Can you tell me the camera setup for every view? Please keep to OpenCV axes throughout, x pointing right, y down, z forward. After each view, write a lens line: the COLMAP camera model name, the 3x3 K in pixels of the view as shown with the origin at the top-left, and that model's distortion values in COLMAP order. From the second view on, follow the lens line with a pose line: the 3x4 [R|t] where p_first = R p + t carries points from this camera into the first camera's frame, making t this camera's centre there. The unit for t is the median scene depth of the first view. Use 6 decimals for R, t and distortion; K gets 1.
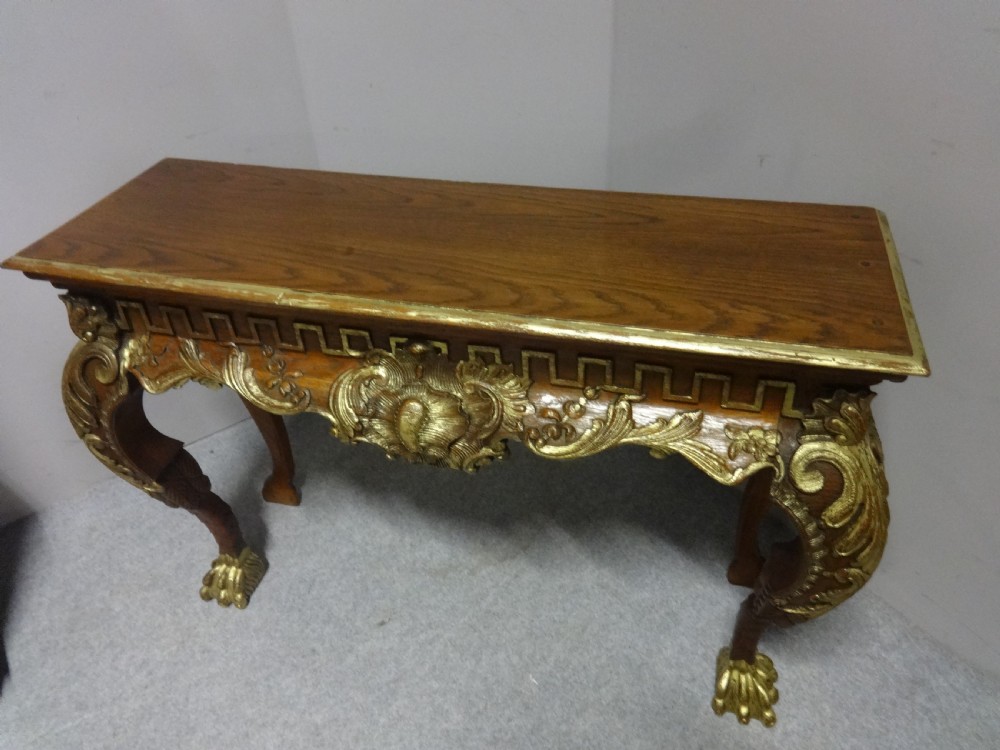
lens RADIAL K [[749.0, 0, 500.0], [0, 749.0, 375.0], [0, 0, 1]] dist [-0.002101, -0.002736]
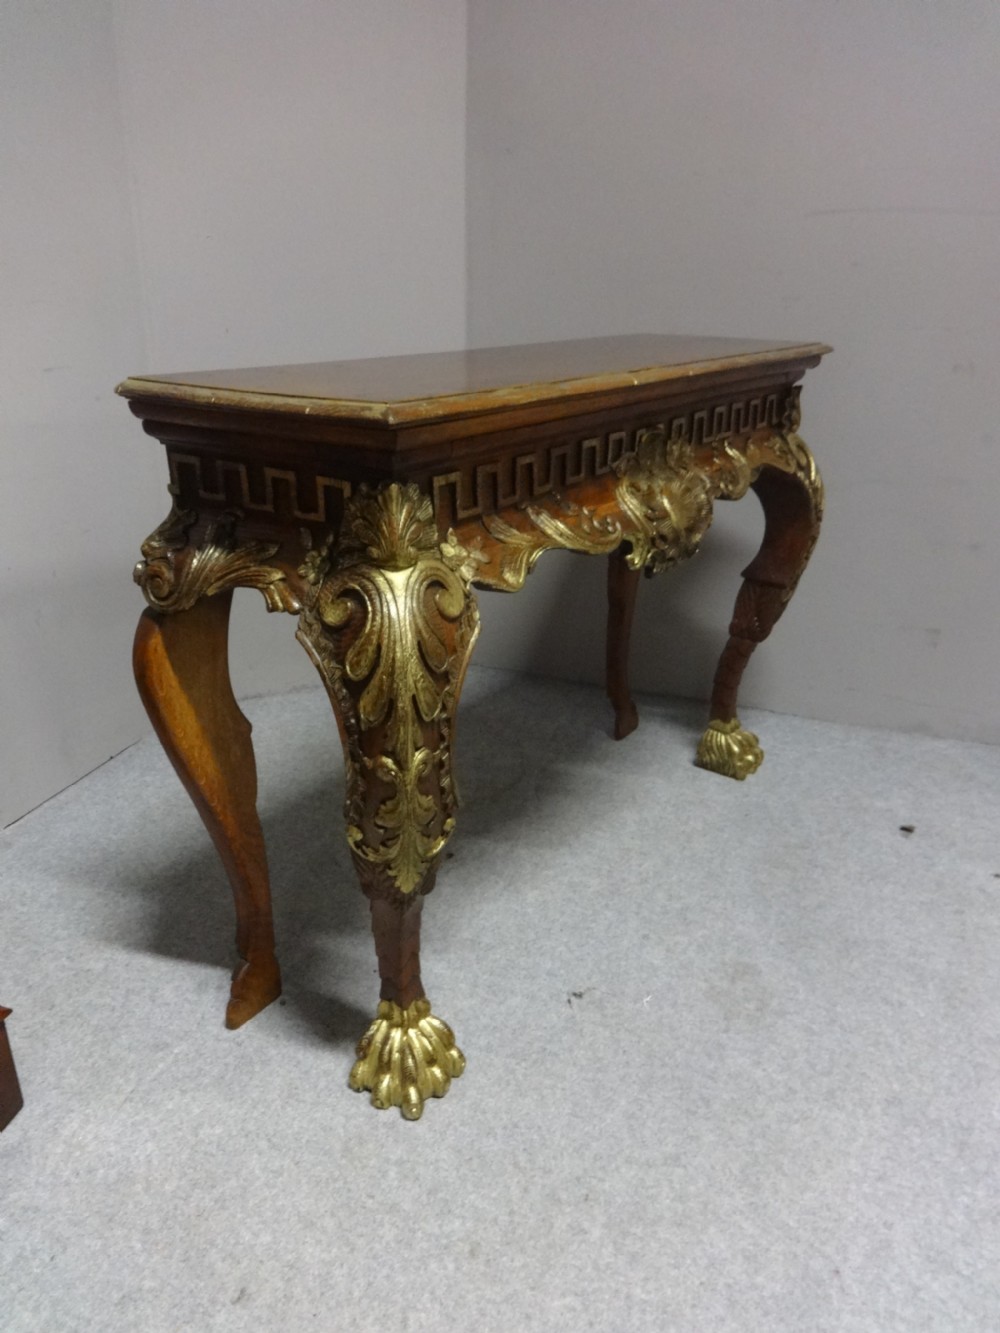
lens RADIAL K [[998.4, 0, 506.1], [0, 998.4, 668.1], [0, 0, 1]] dist [-0.002101, -0.002736]
pose [[0.325075, -0.301094, 0.896476, -1.400070], [0.562139, 0.823828, 0.072854, 0.012854], [-0.760478, 0.480261, 0.437063, 0.679008]]
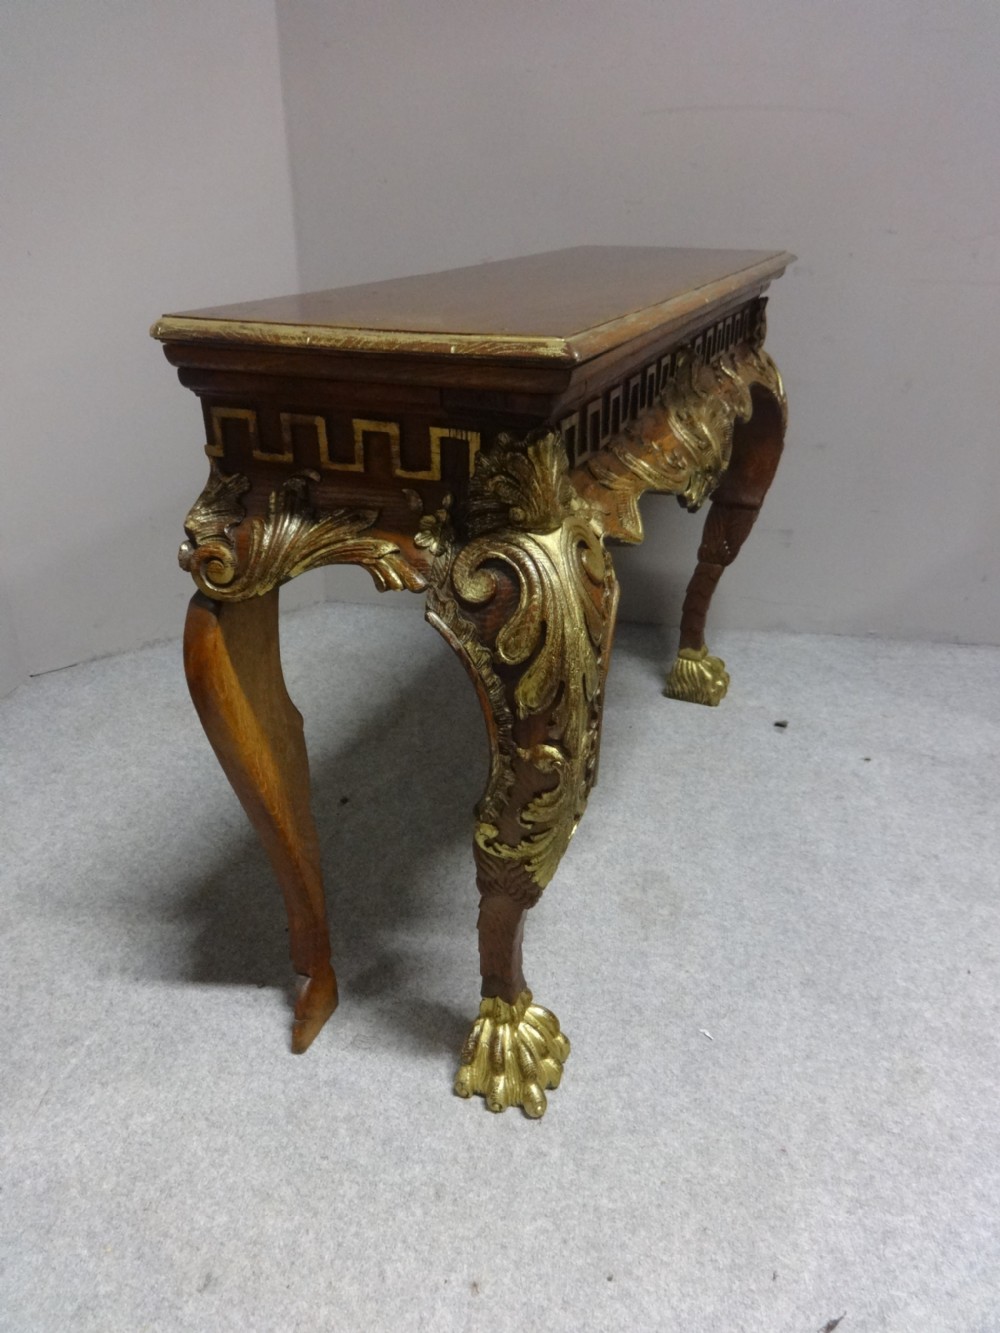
lens RADIAL K [[998.4, 0, 506.1], [0, 998.4, 668.1], [0, 0, 1]] dist [-0.002101, -0.002736]
pose [[0.120234, -0.391061, 0.912478, -1.356050], [0.607798, 0.755740, 0.243800, -0.172981], [-0.784937, 0.525289, 0.328551, 0.921735]]
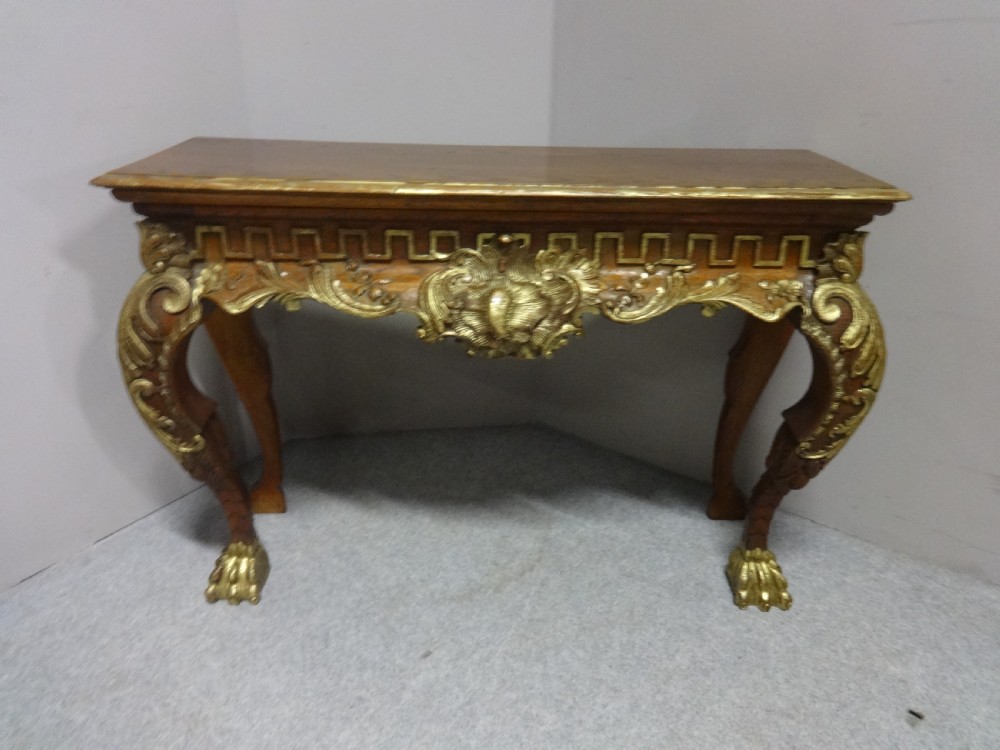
lens RADIAL K [[749.0, 0, 500.0], [0, 749.0, 375.0], [0, 0, 1]] dist [-0.002101, -0.002736]
pose [[0.961974, -0.056995, 0.267130, -0.418286], [0.114922, 0.971667, -0.206535, 0.386862], [-0.247790, 0.229380, 0.941268, -0.042557]]
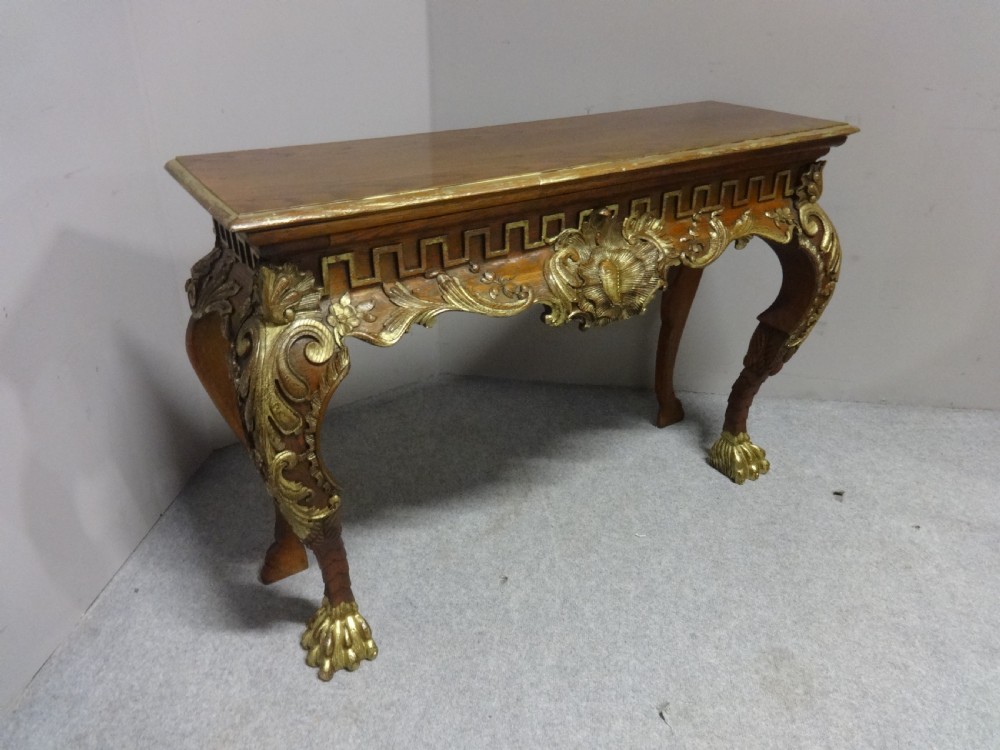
lens RADIAL K [[749.0, 0, 500.0], [0, 749.0, 375.0], [0, 0, 1]] dist [-0.002101, -0.002736]
pose [[0.666764, -0.307862, 0.678710, -1.079341], [0.432676, 0.901404, -0.016185, 0.141040], [-0.606809, 0.304453, 0.734228, 0.268826]]
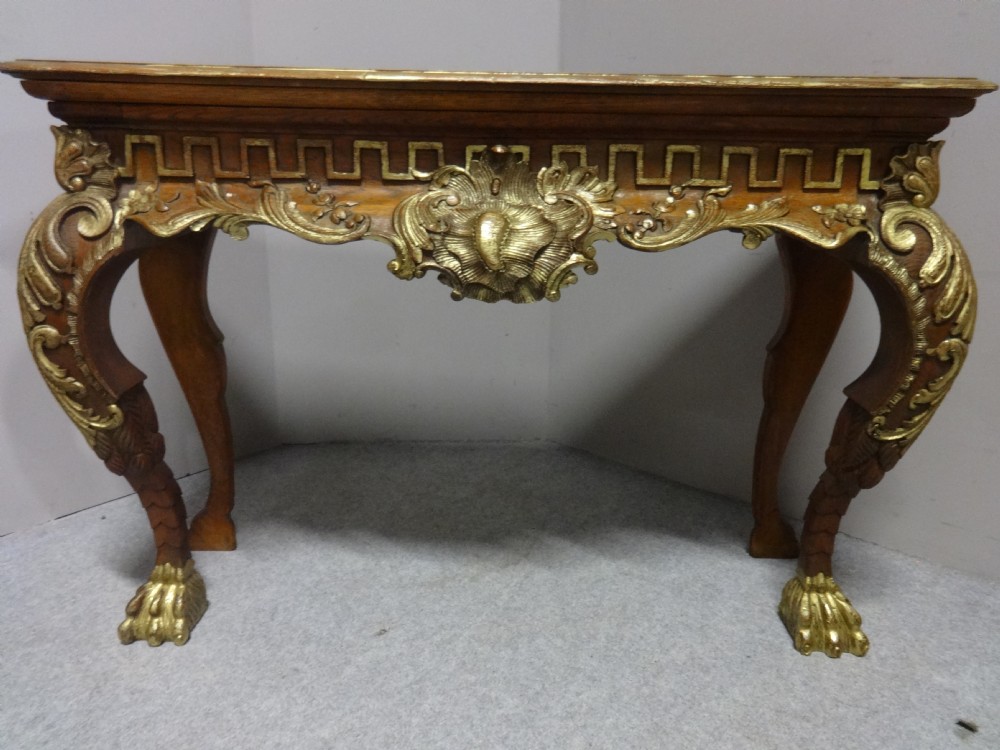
lens RADIAL K [[749.0, 0, 500.0], [0, 749.0, 375.0], [0, 0, 1]] dist [-0.002101, -0.002736]
pose [[0.963913, -0.009711, 0.266039, -0.347465], [0.110001, 0.924563, -0.364806, 0.546404], [-0.242427, 0.380906, 0.892267, 0.243364]]
